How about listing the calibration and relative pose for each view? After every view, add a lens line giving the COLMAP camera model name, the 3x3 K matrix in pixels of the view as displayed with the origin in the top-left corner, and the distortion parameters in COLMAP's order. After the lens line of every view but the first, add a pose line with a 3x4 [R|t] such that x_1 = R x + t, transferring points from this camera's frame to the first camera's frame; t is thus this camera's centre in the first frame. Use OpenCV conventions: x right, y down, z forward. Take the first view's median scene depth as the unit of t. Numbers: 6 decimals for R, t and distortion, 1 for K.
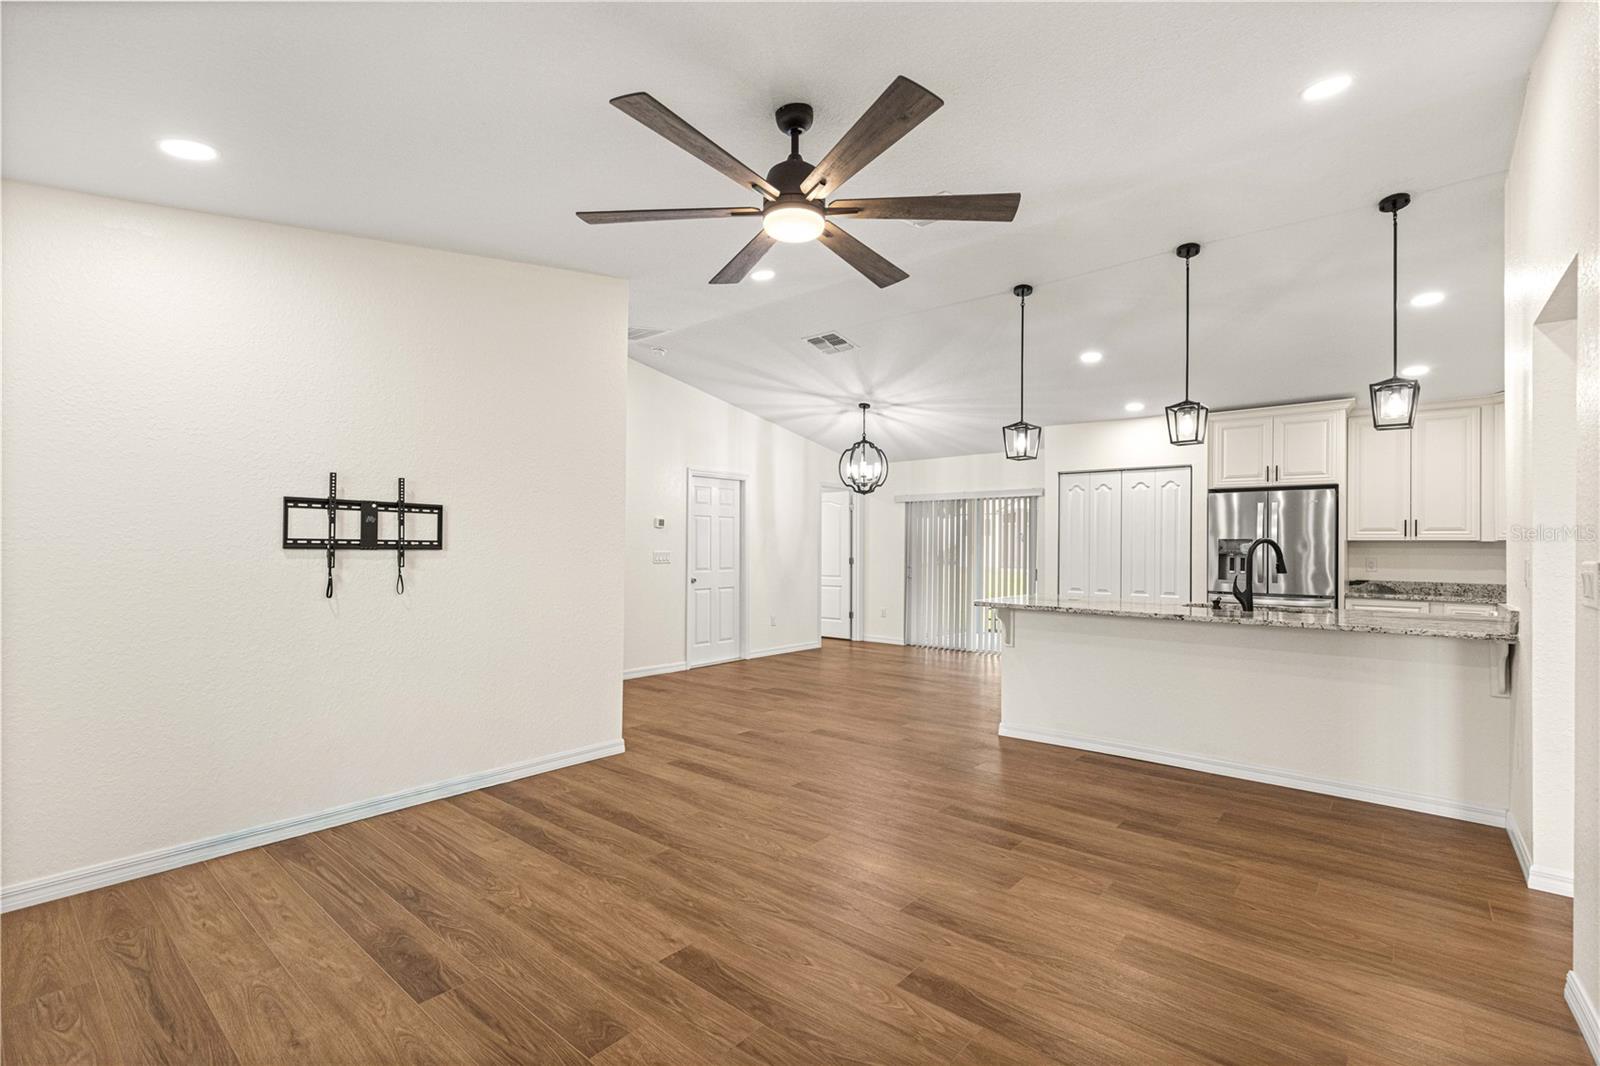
lens RADIAL K [[717.5, 0, 804.6], [0, 717.5, 538.2], [0, 0, 1]] dist [0.007470, -0.000188]
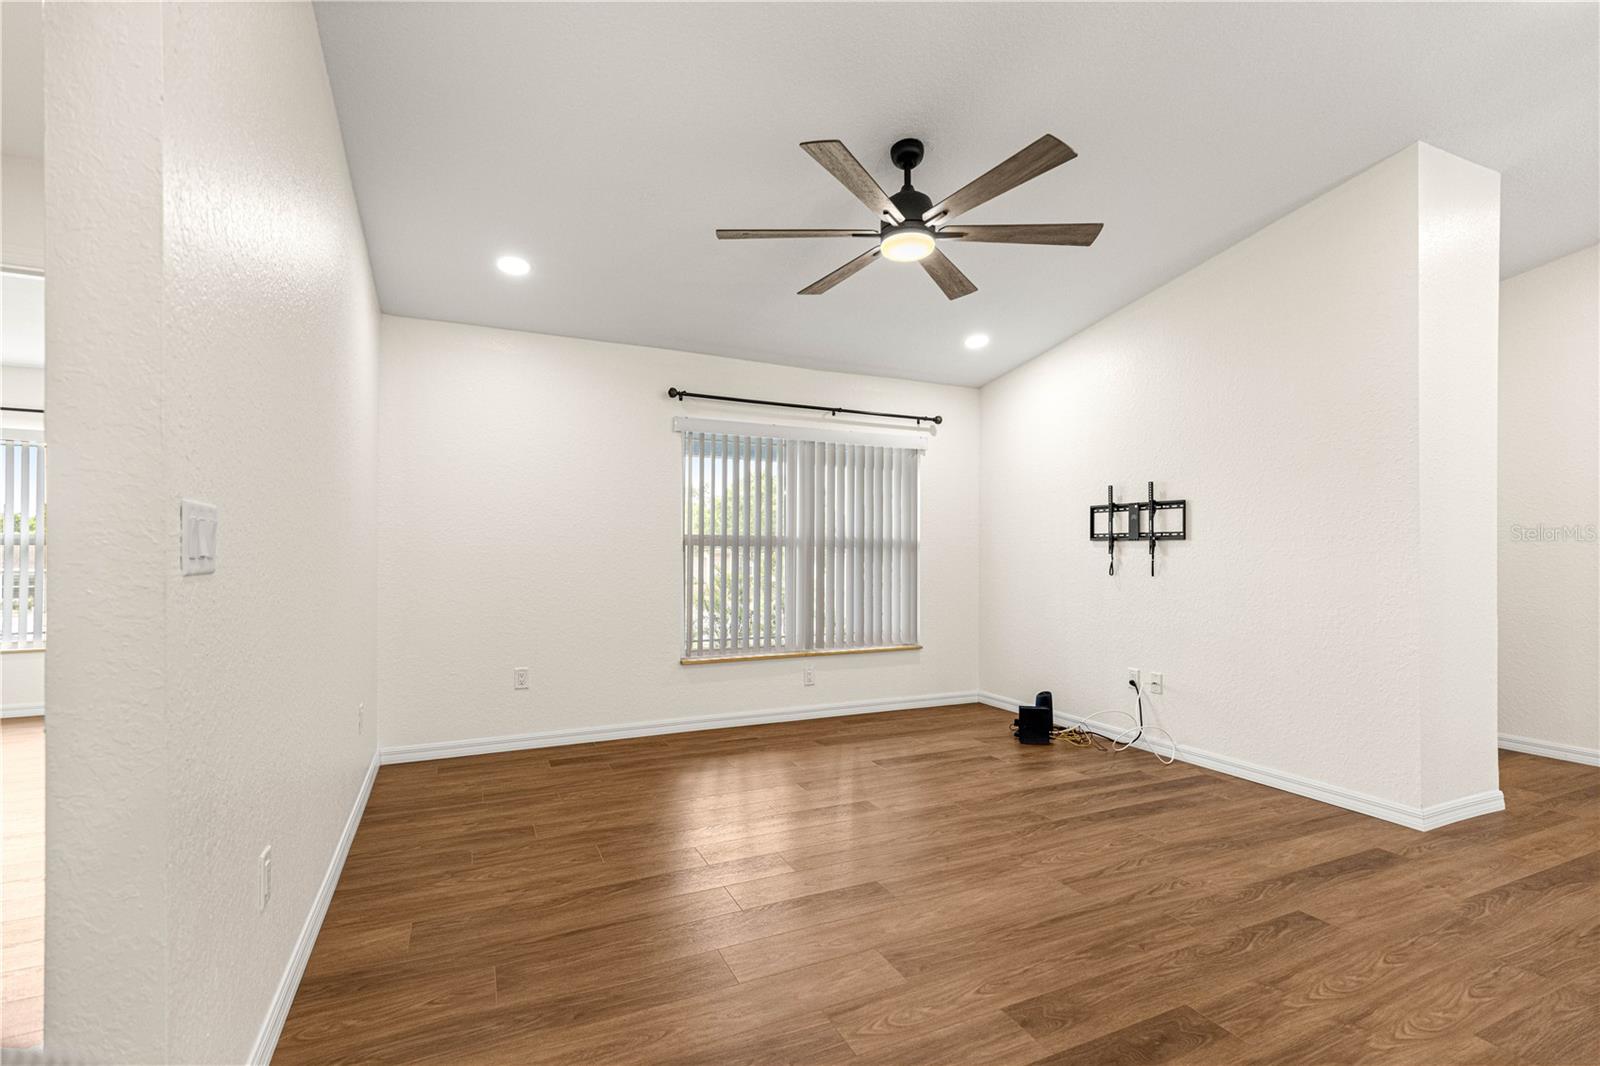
lens RADIAL K [[722.2, 0, 806.9], [0, 722.2, 548.9], [0, 0, 1]] dist [0.007569, -0.000478]
pose [[-0.412924, -0.013387, -0.910667, 0.590276], [0.005187, 0.999841, -0.017050, 0.035712], [0.910751, -0.011764, -0.412789, 0.713650]]
